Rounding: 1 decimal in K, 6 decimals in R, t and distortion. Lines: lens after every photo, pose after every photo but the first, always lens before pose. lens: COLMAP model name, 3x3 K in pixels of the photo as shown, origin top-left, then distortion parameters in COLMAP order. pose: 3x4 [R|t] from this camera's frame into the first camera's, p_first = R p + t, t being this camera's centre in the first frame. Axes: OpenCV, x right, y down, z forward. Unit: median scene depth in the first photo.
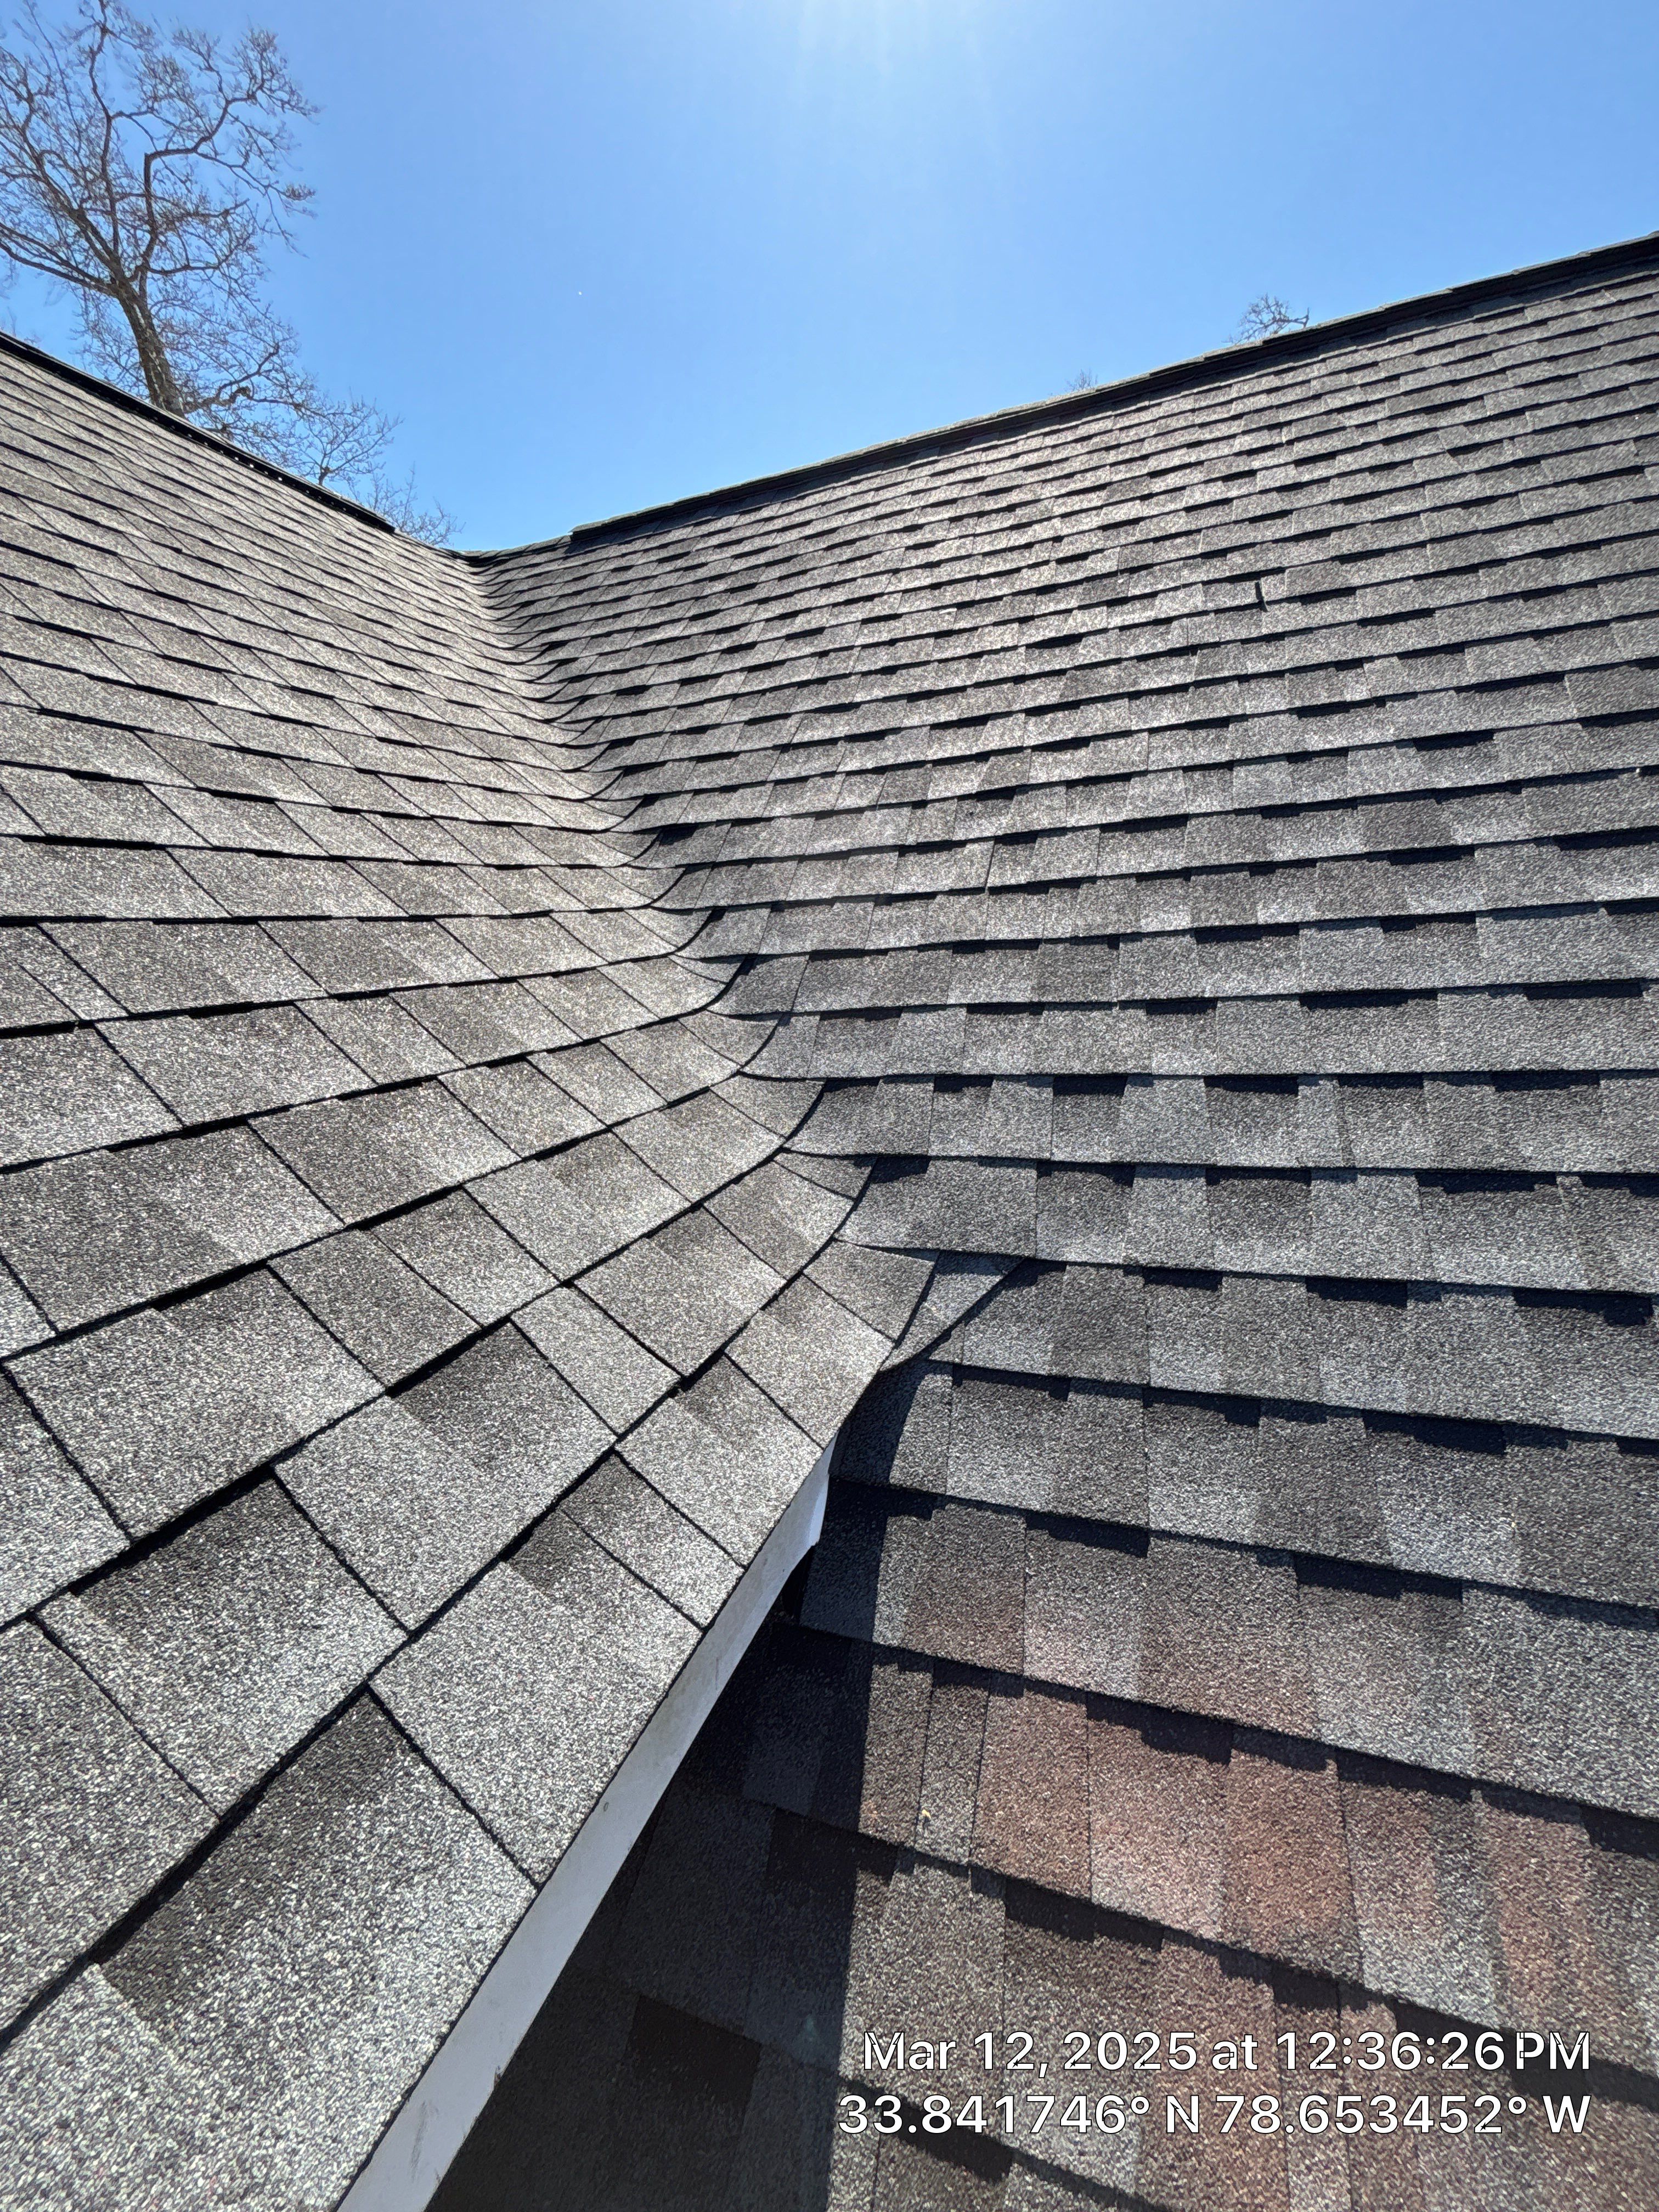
lens RADIAL K [[882.3, 0, 837.8], [0, 882.3, 1106.1], [0, 0, 1]] dist [-0.003453, 0.004634]
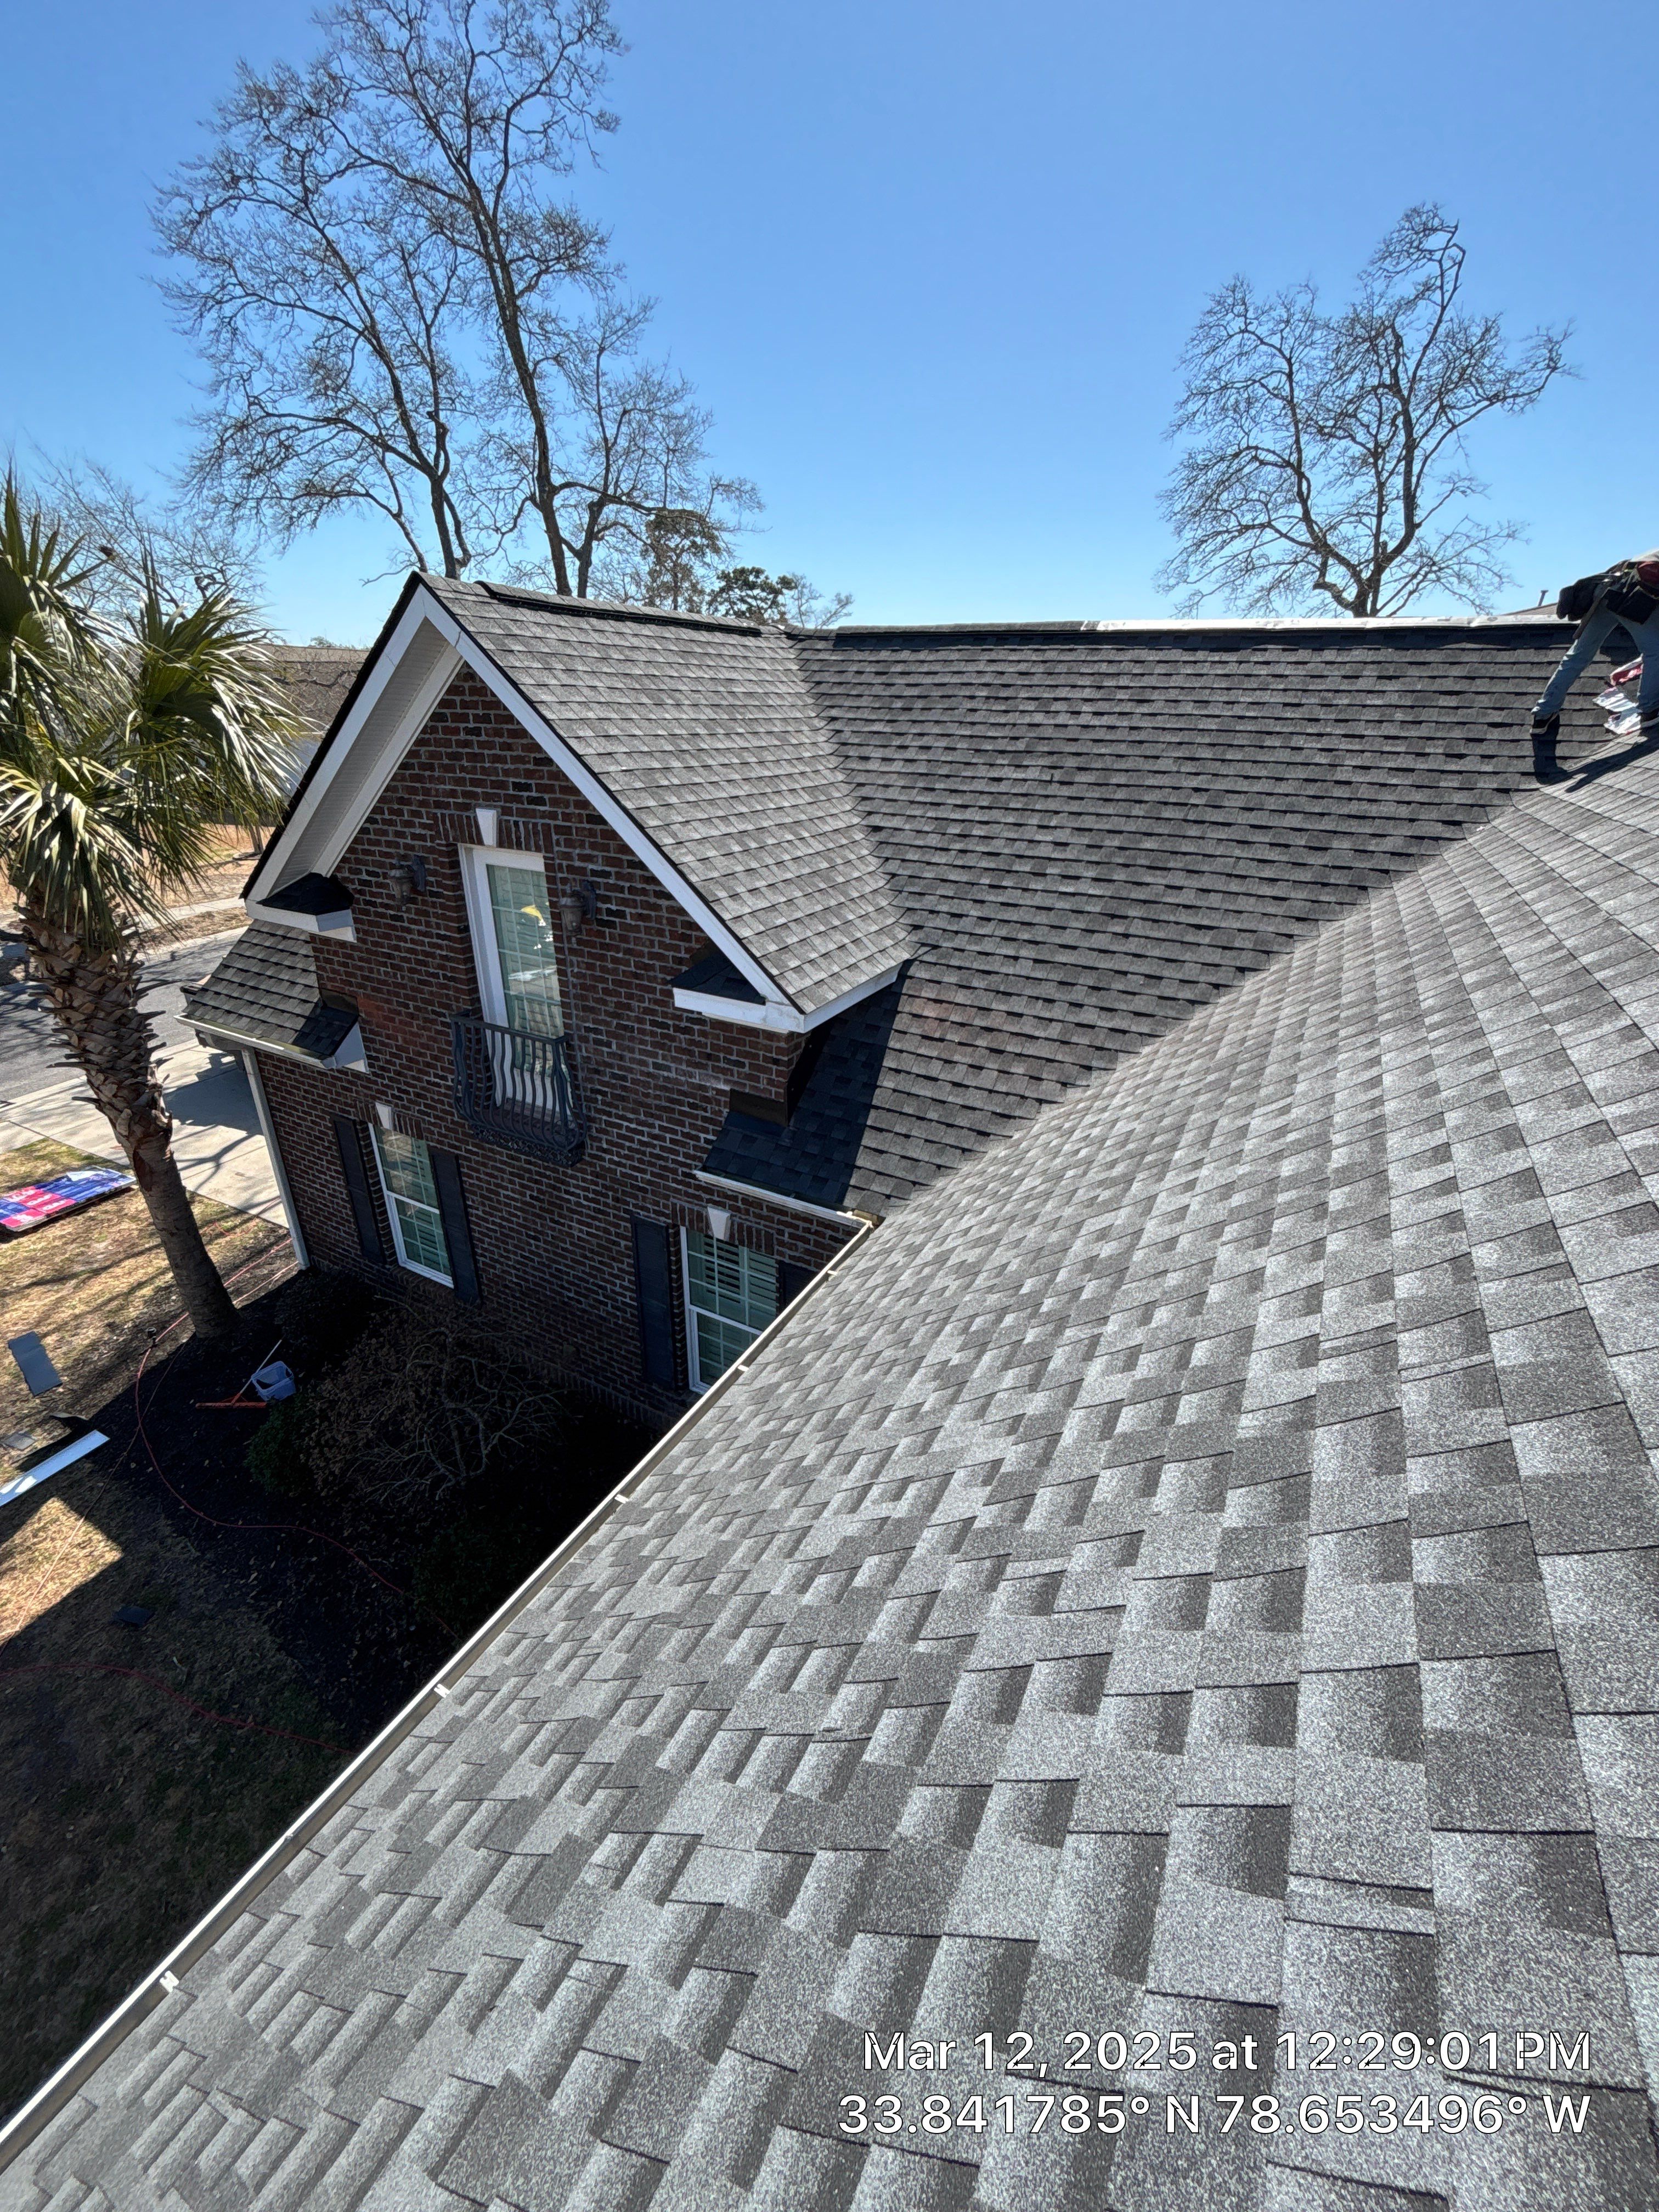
lens RADIAL K [[891.4, 0, 827.2], [0, 891.4, 1098.7], [0, 0, 1]] dist [0.005650, -0.002576]
pose [[0.984563, 0.136327, -0.109776, 0.173956], [-0.107889, 0.966550, 0.232682, -0.080363], [0.137825, -0.217246, 0.966338, -2.989066]]
